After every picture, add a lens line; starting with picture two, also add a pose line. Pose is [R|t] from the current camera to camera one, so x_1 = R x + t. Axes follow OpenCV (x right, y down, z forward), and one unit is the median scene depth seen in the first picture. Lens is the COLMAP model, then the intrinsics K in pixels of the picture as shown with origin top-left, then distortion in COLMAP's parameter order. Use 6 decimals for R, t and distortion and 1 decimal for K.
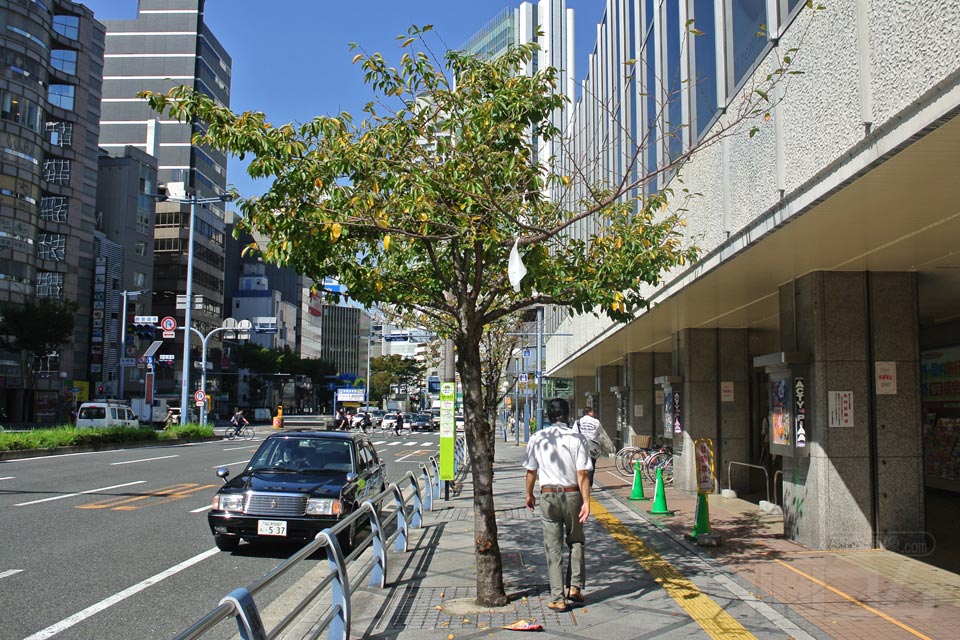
lens RADIAL K [[854.8, 0, 479.3], [0, 854.8, 321.2], [0, 0, 1]] dist [-0.007966, -0.002811]
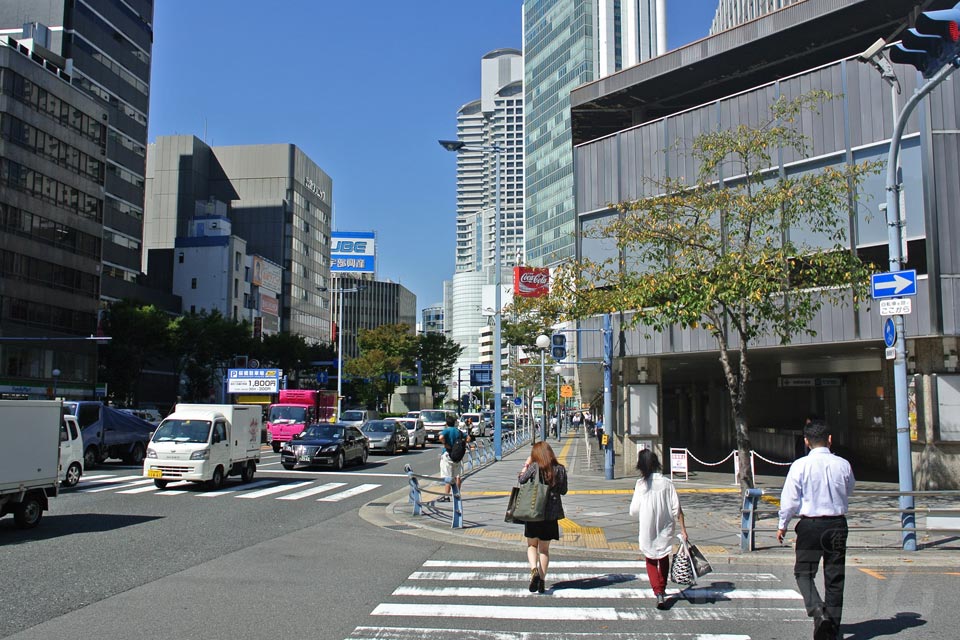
lens RADIAL K [[854.8, 0, 480.9], [0, 854.8, 320.6], [0, 0, 1]] dist [-0.007966, -0.002811]
pose [[0.994483, -0.015818, -0.103697, 0.024294], [0.015352, 0.999868, -0.005295, 0.036868], [0.103767, 0.003674, 0.994595, 0.339329]]
